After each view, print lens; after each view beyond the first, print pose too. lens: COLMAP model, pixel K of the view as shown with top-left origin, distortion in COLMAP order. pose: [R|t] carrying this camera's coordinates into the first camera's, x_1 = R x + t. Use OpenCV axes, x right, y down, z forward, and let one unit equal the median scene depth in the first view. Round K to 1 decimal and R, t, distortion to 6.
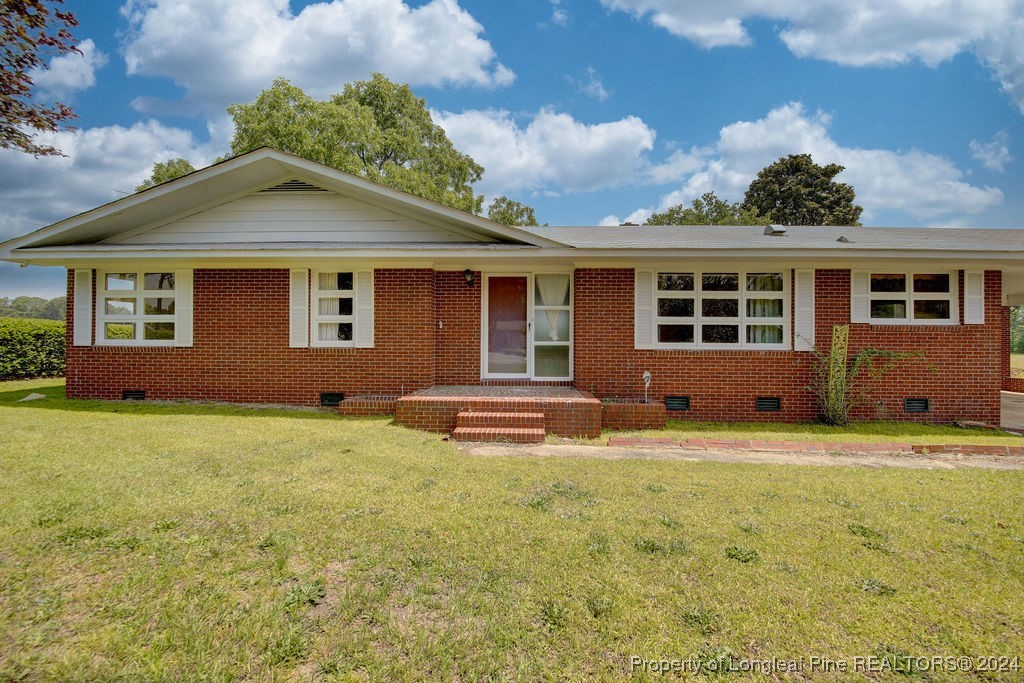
lens RADIAL K [[414.8, 0, 513.0], [0, 414.8, 338.8], [0, 0, 1]] dist [-0.007267, -0.005004]
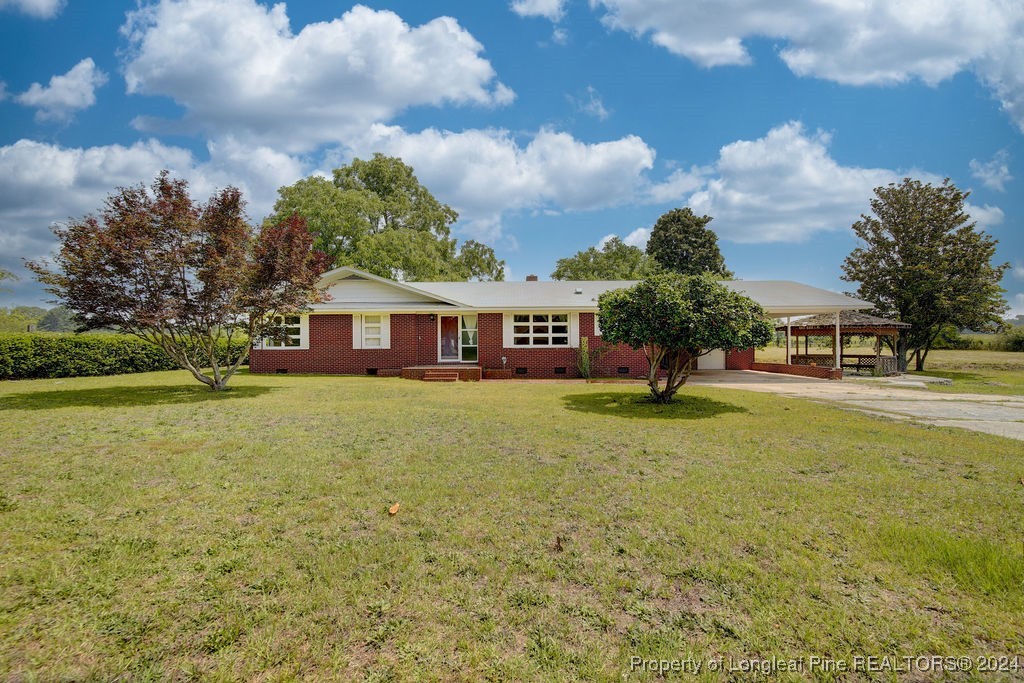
lens RADIAL K [[414.8, 0, 513.0], [0, 414.8, 338.8], [0, 0, 1]] dist [-0.007267, -0.005004]
pose [[0.999730, -0.012028, 0.019861, 0.291044], [0.012184, 0.999896, -0.007744, -0.007036], [-0.019766, 0.007984, 0.999773, -1.278094]]
